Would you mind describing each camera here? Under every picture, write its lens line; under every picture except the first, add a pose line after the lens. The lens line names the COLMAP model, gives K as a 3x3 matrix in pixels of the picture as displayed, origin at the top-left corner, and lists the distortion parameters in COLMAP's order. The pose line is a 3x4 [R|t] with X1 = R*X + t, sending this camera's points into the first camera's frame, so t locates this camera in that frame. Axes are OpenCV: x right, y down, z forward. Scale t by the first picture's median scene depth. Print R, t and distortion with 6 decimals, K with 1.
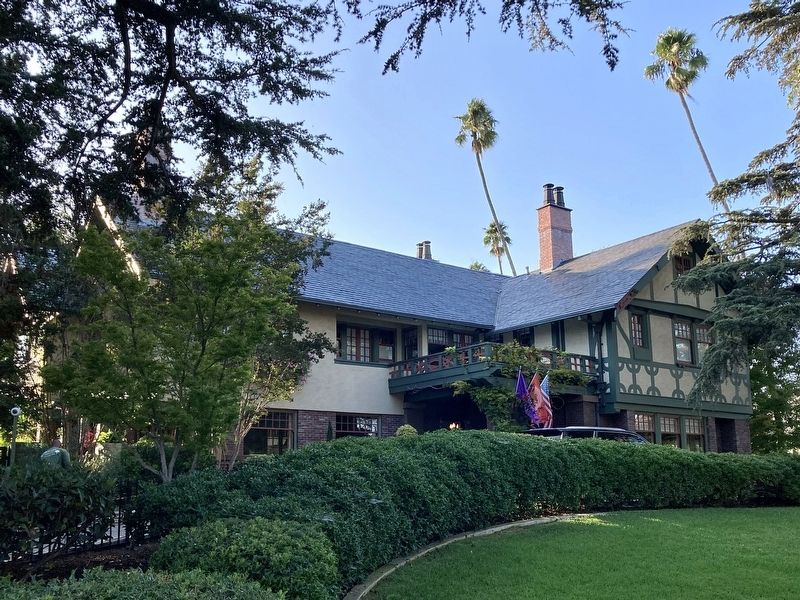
lens RADIAL K [[784.2, 0, 400.4], [0, 784.2, 301.3], [0, 0, 1]] dist [-0.008832, 0.000000]
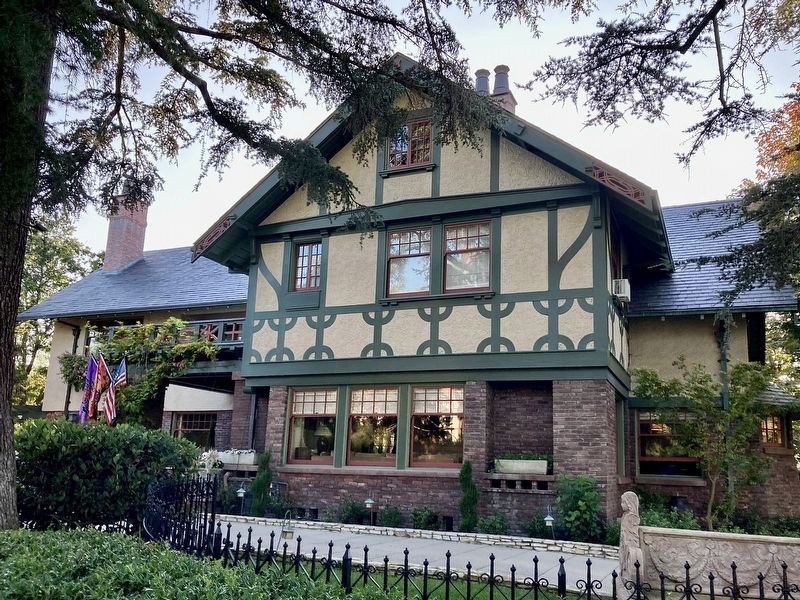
lens RADIAL K [[784.2, 0, 400.3], [0, 784.2, 300.0], [0, 0, 1]] dist [-0.008832, 0.000000]
pose [[0.455223, -0.182066, -0.871564, 0.914359], [0.162857, 0.979383, -0.119528, 0.158244], [0.875357, -0.087529, 0.475488, 0.741557]]
